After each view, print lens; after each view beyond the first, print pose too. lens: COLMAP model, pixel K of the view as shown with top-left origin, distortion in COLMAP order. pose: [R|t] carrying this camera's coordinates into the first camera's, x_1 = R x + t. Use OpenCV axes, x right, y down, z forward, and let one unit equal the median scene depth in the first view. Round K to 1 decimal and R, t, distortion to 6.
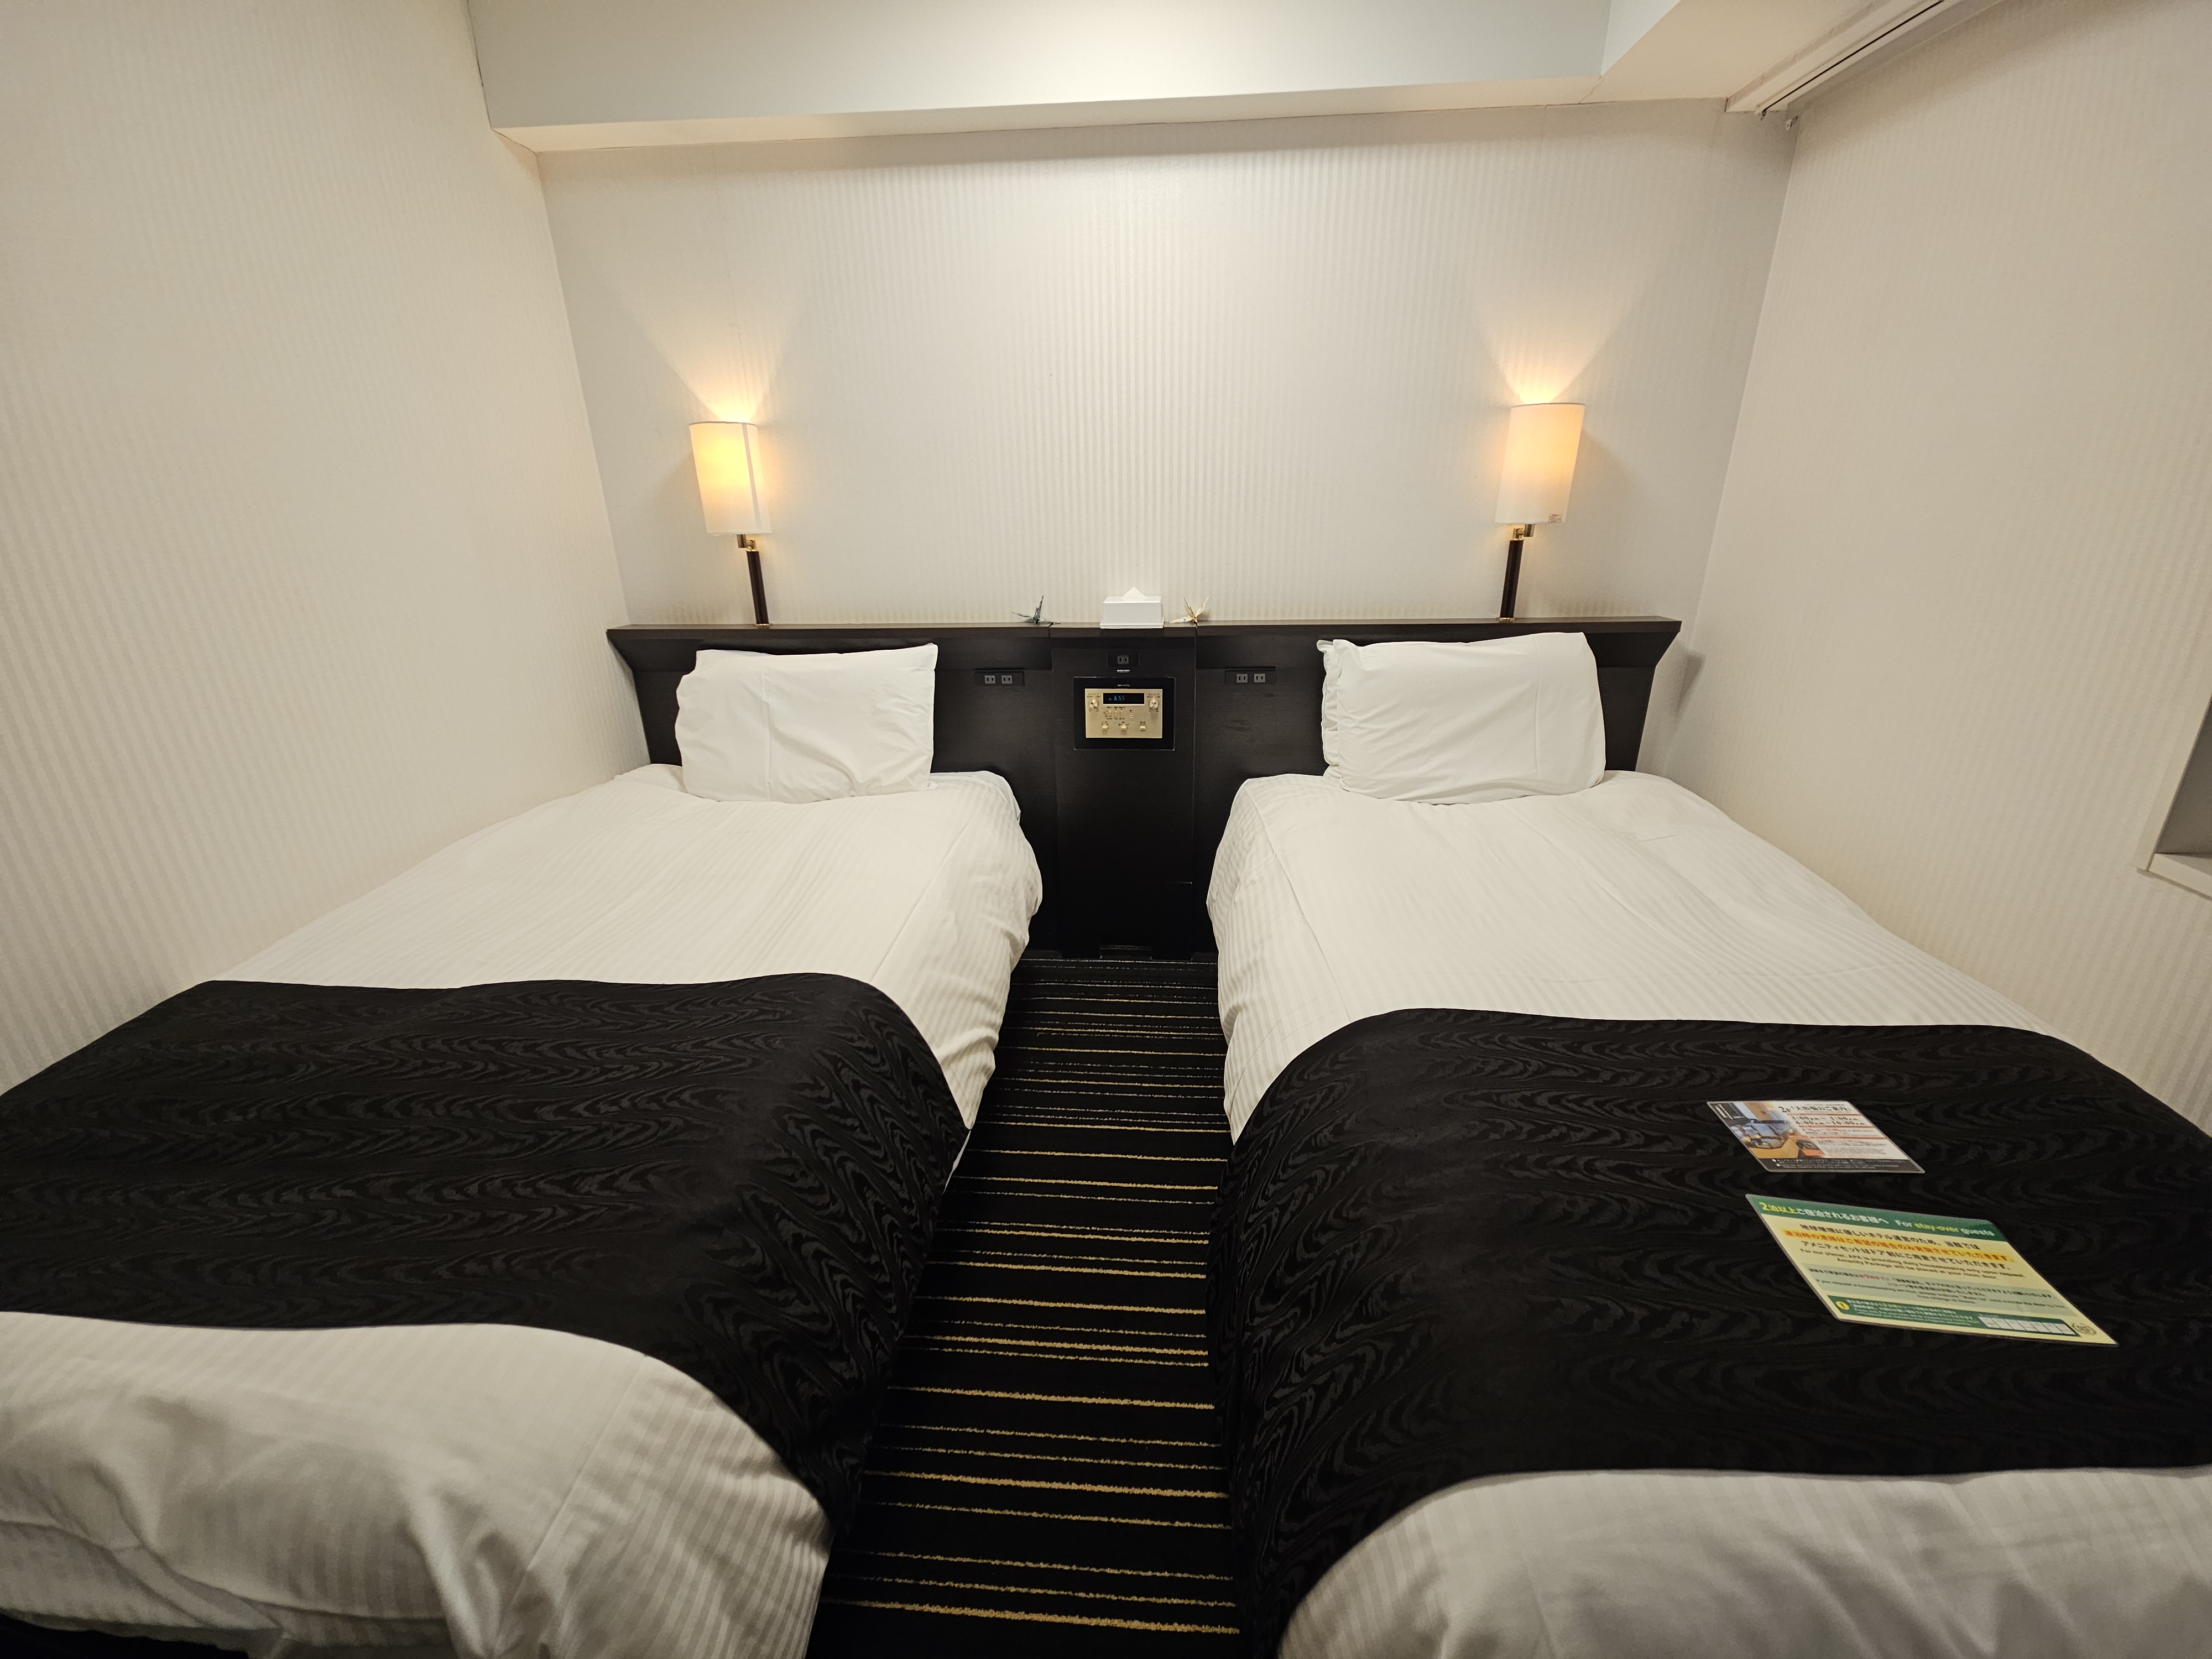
lens RADIAL K [[899.3, 0, 1106.0], [0, 899.3, 829.5], [0, 0, 1]] dist [0.029071, -0.018531]
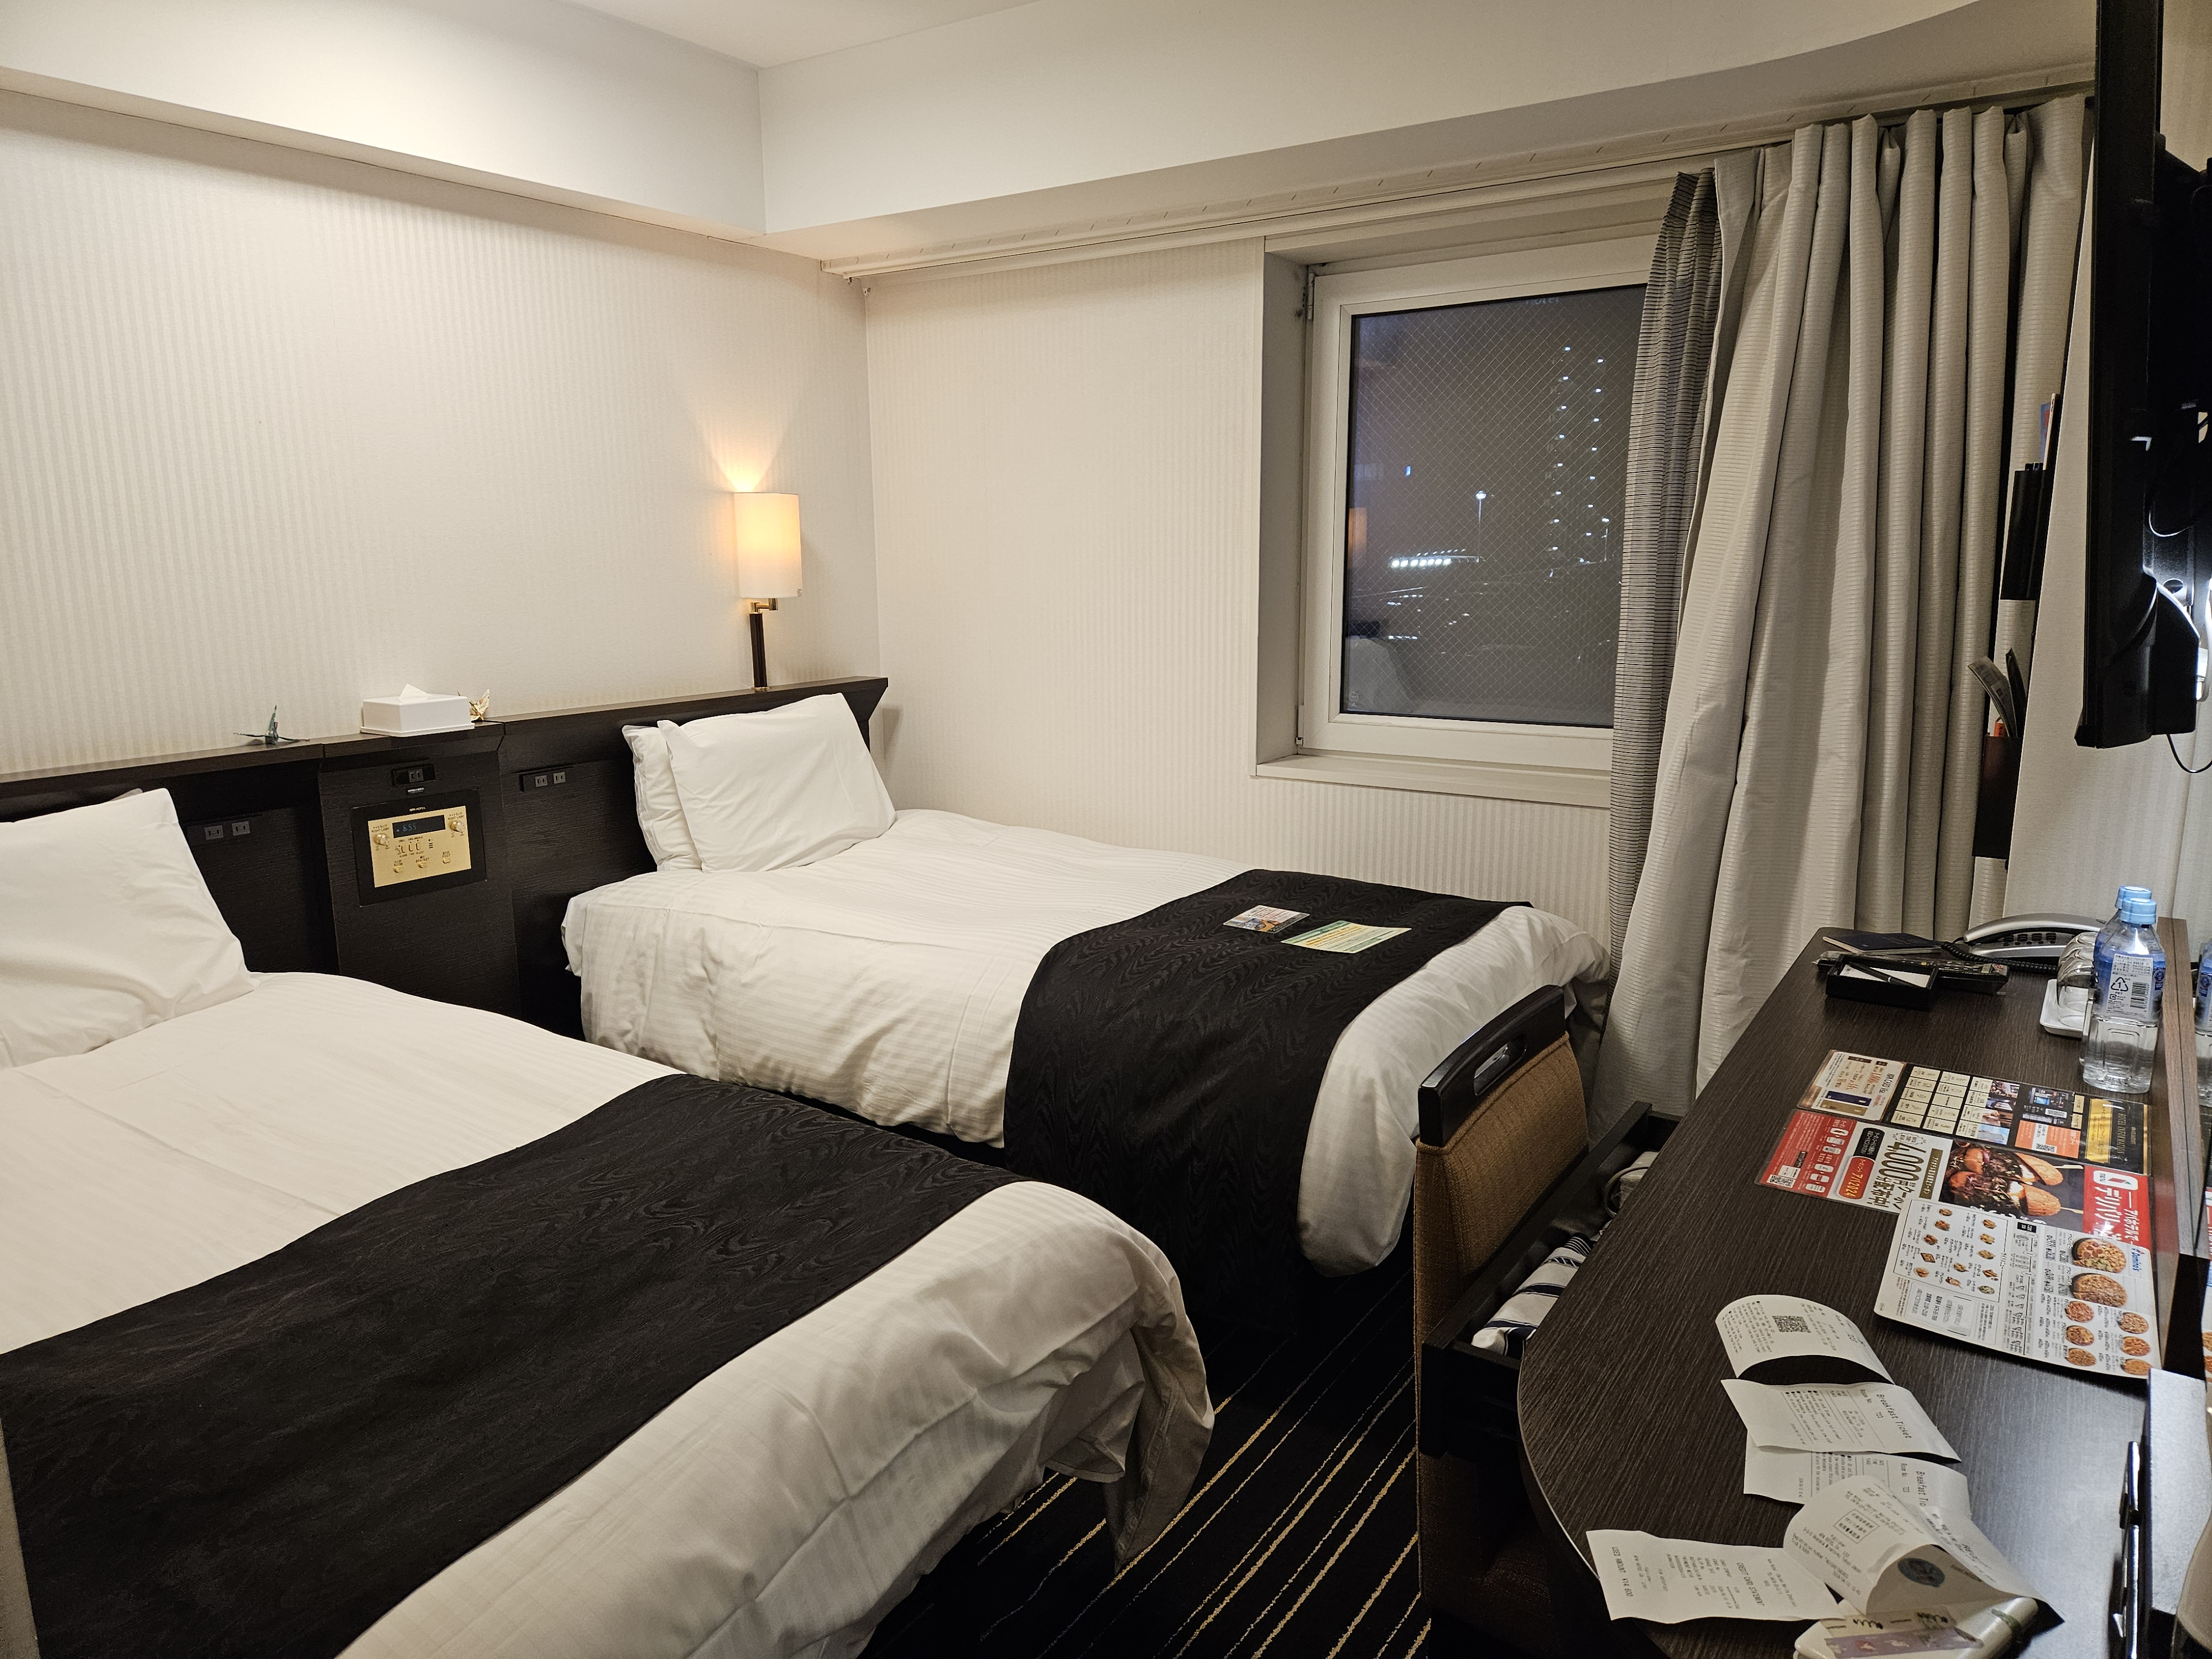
lens RADIAL K [[1456.8, 0, 1106.0], [0, 1456.8, 829.5], [0, 0, 1]] dist [0.082435, 0.000595]
pose [[0.503395, -0.158400, 0.849414, -0.812711], [0.297164, 0.954824, 0.001946, 0.029176], [-0.811349, 0.251435, 0.527724, -0.140664]]
